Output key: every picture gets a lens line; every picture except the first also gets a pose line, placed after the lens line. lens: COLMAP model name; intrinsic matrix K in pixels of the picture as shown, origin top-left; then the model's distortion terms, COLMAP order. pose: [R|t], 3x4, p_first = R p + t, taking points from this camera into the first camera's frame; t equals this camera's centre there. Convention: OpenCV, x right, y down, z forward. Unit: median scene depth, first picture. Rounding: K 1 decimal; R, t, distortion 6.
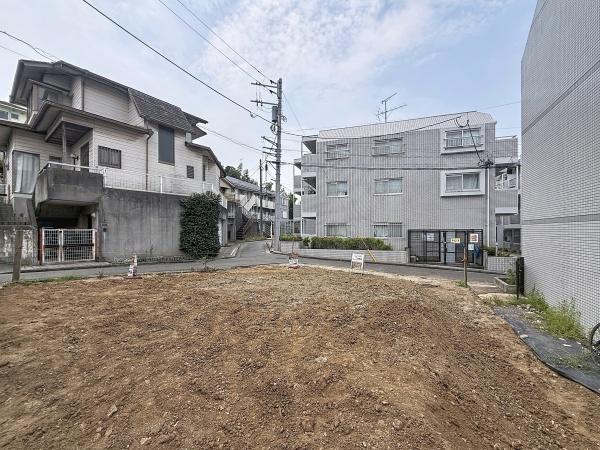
lens RADIAL K [[247.2, 0, 299.0], [0, 247.2, 230.0], [0, 0, 1]] dist [-0.000257, -0.000054]
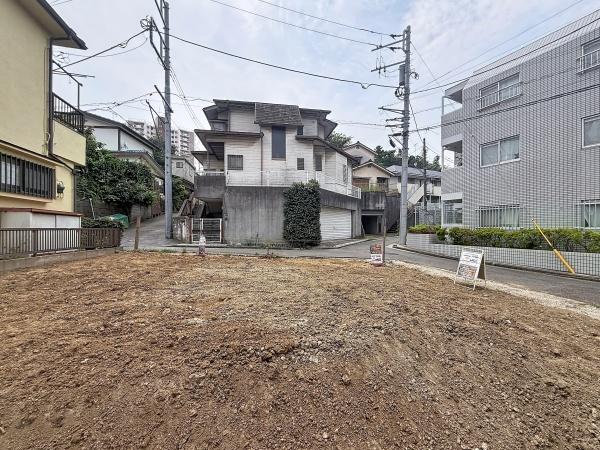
lens RADIAL K [[246.3, 0, 299.2], [0, 246.3, 227.0], [0, 0, 1]] dist [-0.001708, -0.000258]
pose [[0.726455, -0.000752, -0.687214, 0.266829], [0.003354, 0.999991, 0.002451, 0.028144], [0.687206, -0.004085, 0.726451, 0.242599]]
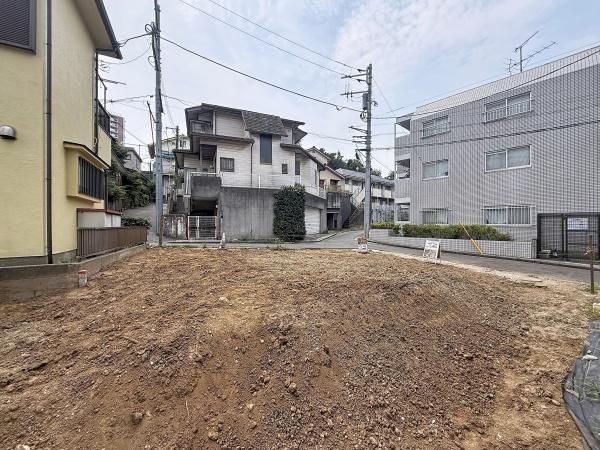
lens RADIAL K [[242.7, 0, 298.9], [0, 242.7, 222.9], [0, 0, 1]] dist [-0.001438, 0.000053]
pose [[0.869229, -0.001676, -0.494407, 0.197613], [0.004075, 0.999985, 0.003775, 0.021863], [0.494393, -0.005296, 0.869222, 0.016069]]
